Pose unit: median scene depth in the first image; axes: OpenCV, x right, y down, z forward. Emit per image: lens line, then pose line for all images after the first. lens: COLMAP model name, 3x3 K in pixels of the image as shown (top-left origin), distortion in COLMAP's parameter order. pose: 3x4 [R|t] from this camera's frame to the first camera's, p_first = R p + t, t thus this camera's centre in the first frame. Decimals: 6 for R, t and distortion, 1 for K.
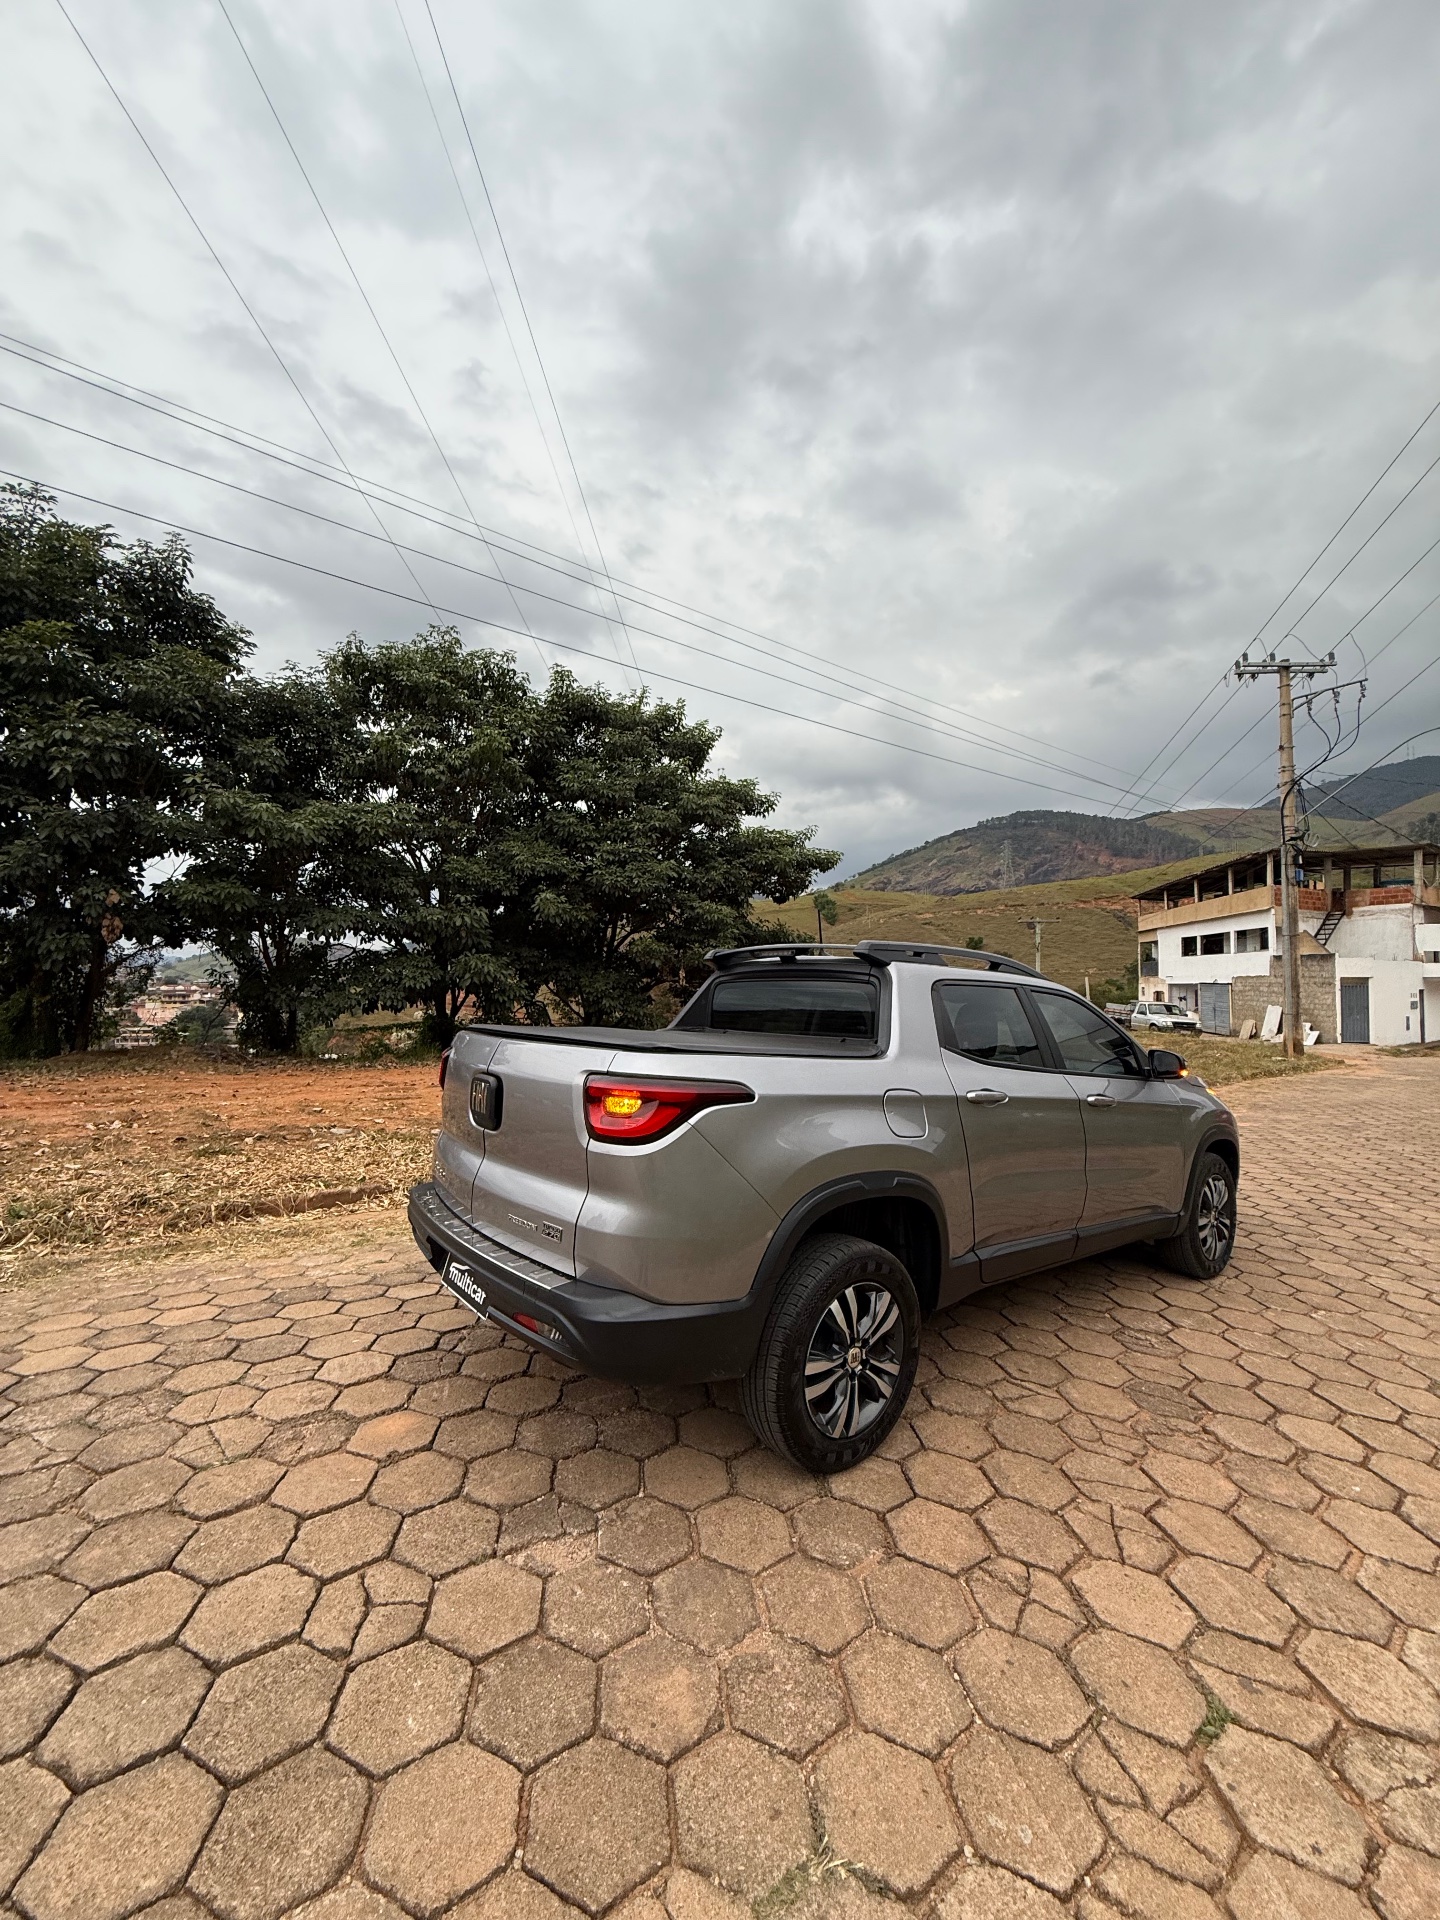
lens RADIAL K [[759.5, 0, 732.4], [0, 759.5, 968.4], [0, 0, 1]] dist [0.001141, 0.000662]
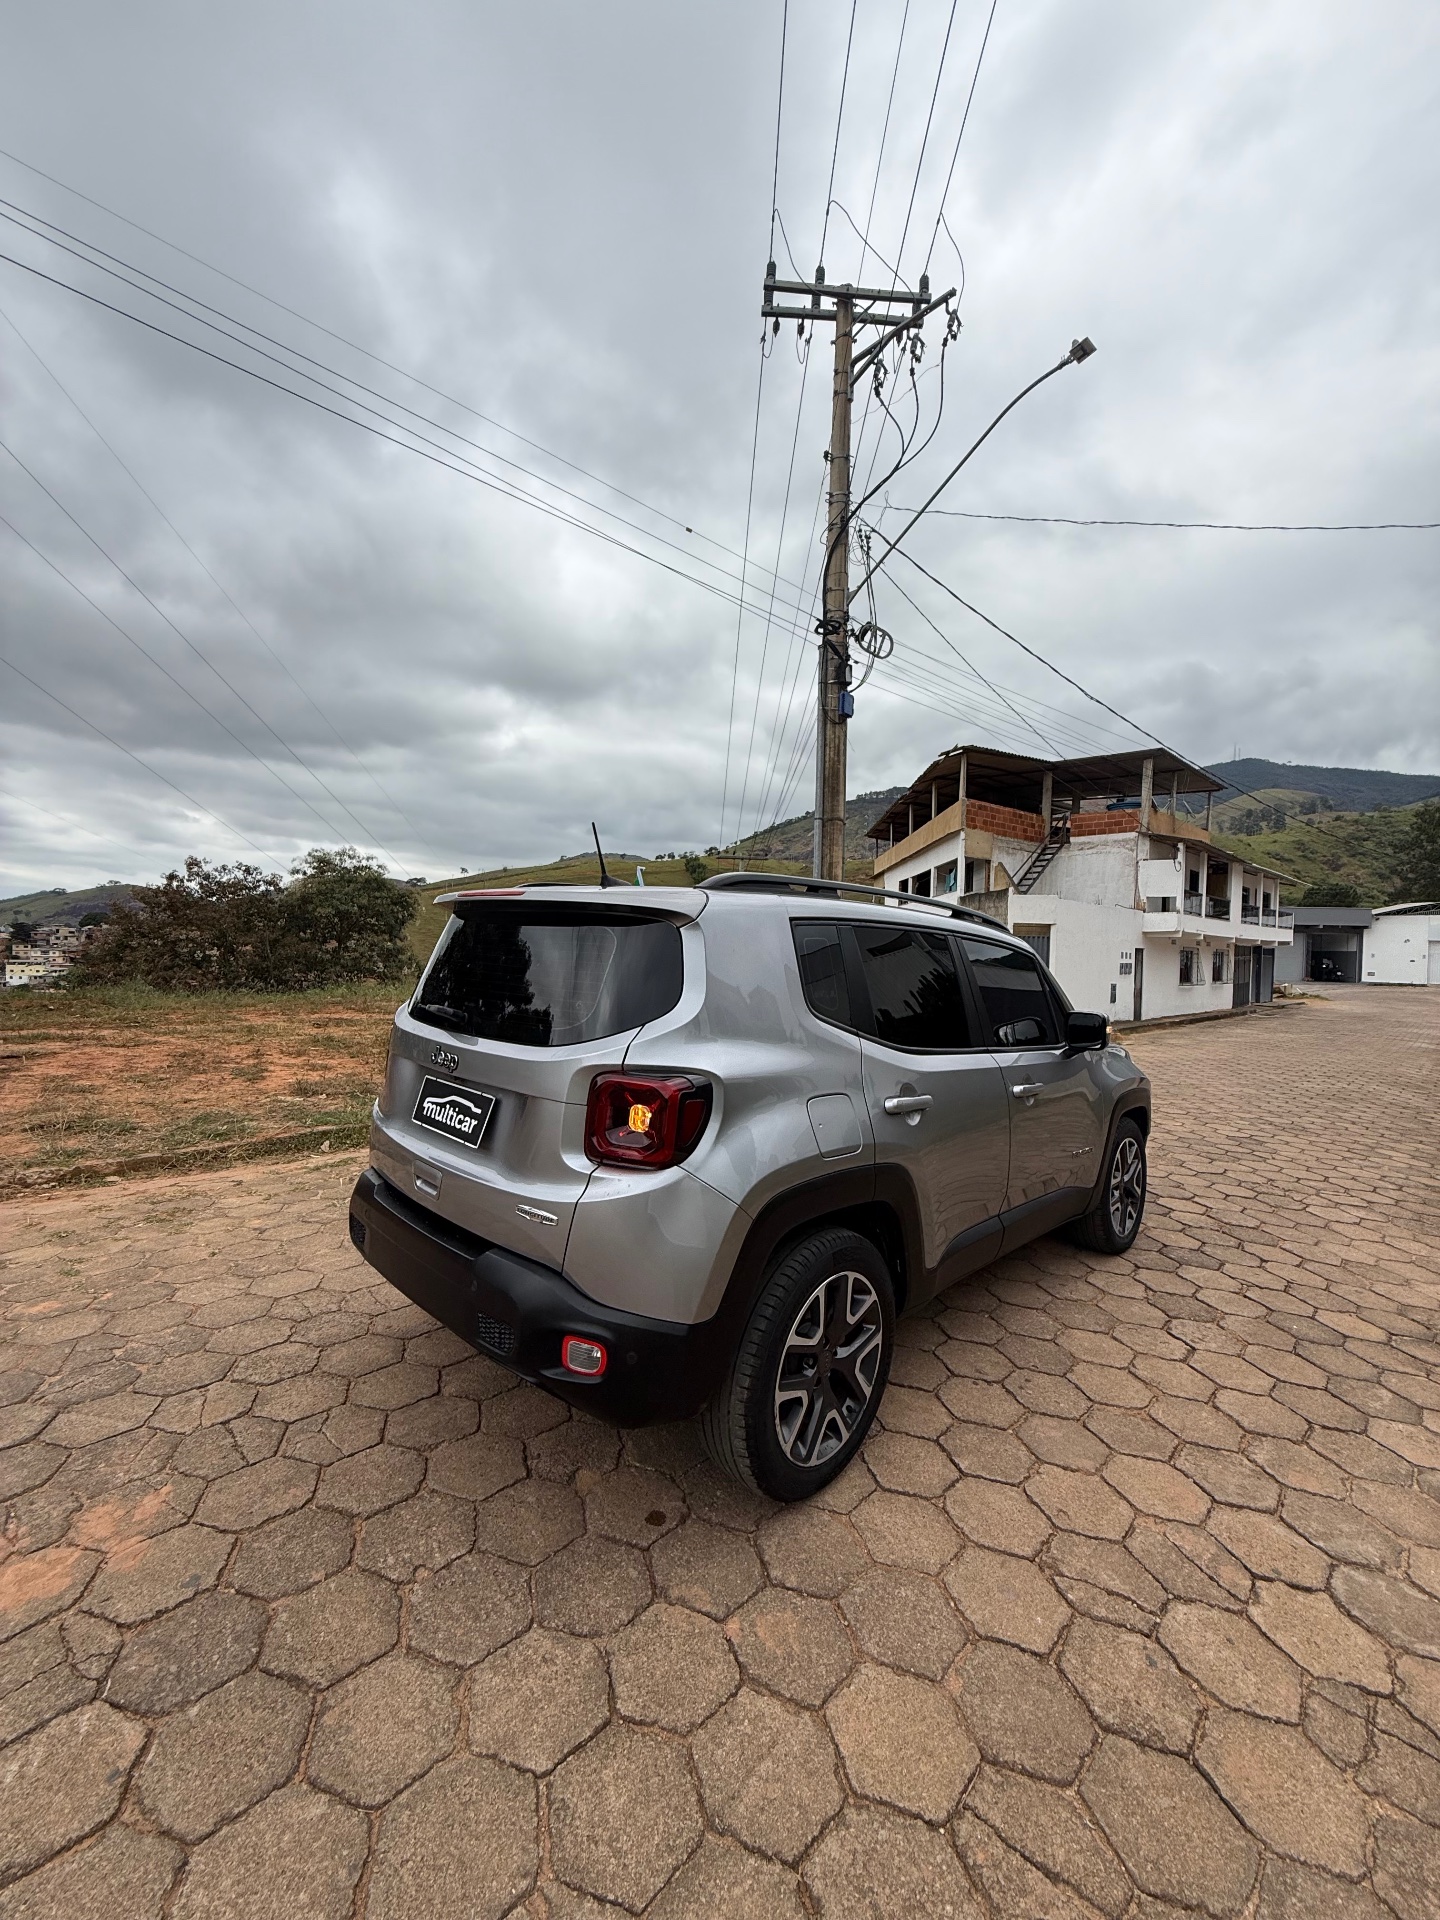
lens RADIAL K [[759.5, 0, 720.1], [0, 759.5, 973.3], [0, 0, 1]] dist [0.001141, 0.000662]
pose [[0.989567, 0.022699, 0.142273, 0.389722], [-0.030248, 0.998234, 0.051118, 0.025816], [-0.140862, -0.054888, 0.988507, 0.319399]]
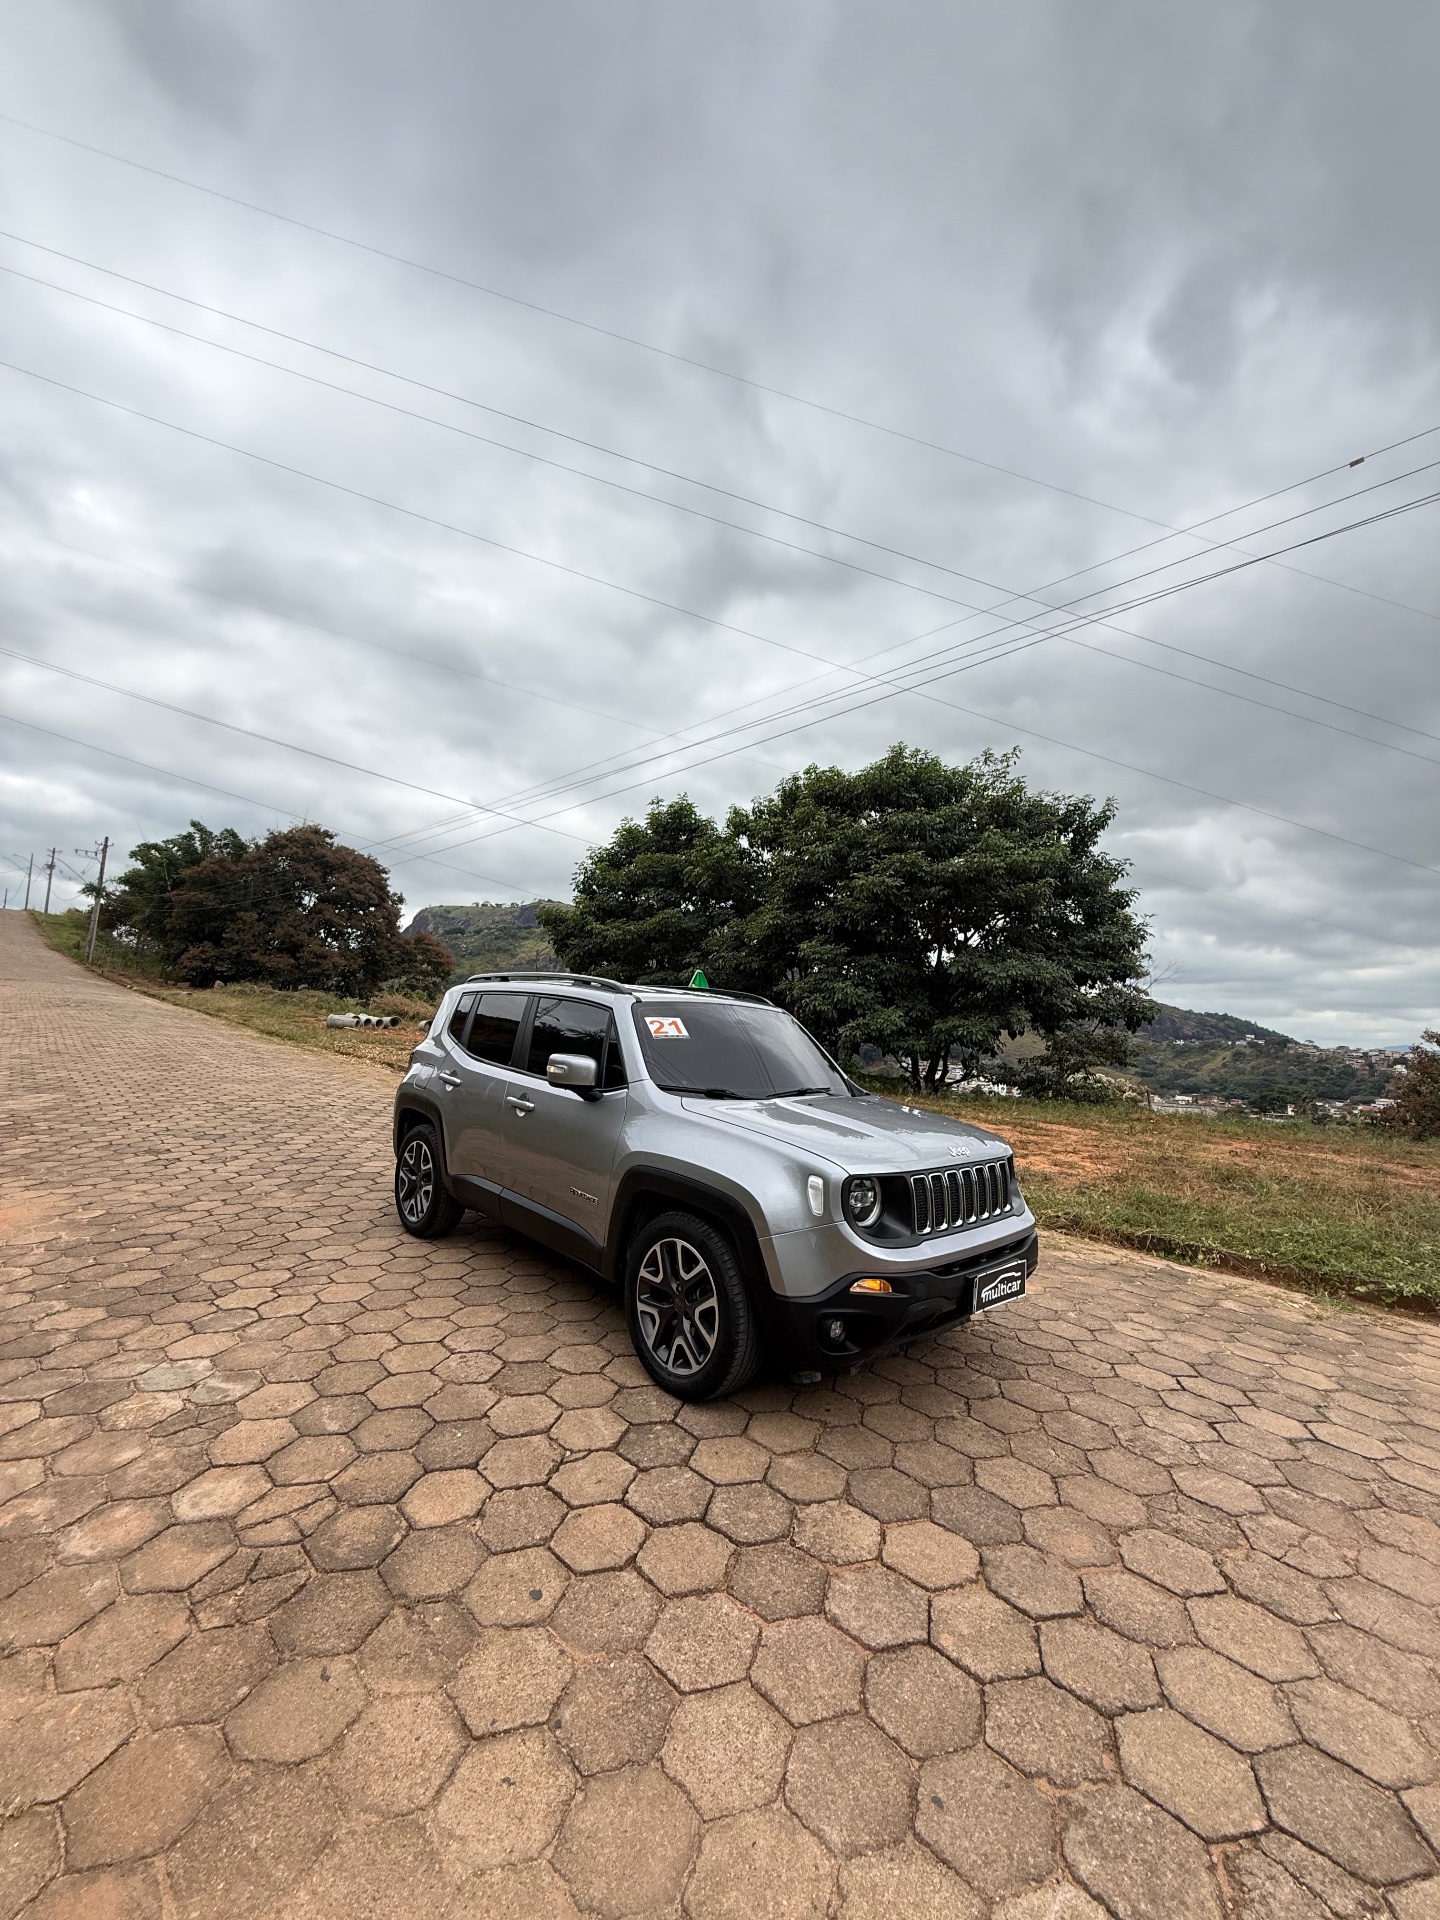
lens RADIAL K [[760.6, 0, 719.3], [0, 760.6, 972.9], [0, 0, 1]] dist [-0.006976, 0.000241]
pose [[0.108771, -0.079544, -0.990879, 0.569202], [-0.040018, 0.995635, -0.084318, 0.031312], [0.993261, 0.048824, 0.105114, 0.422710]]
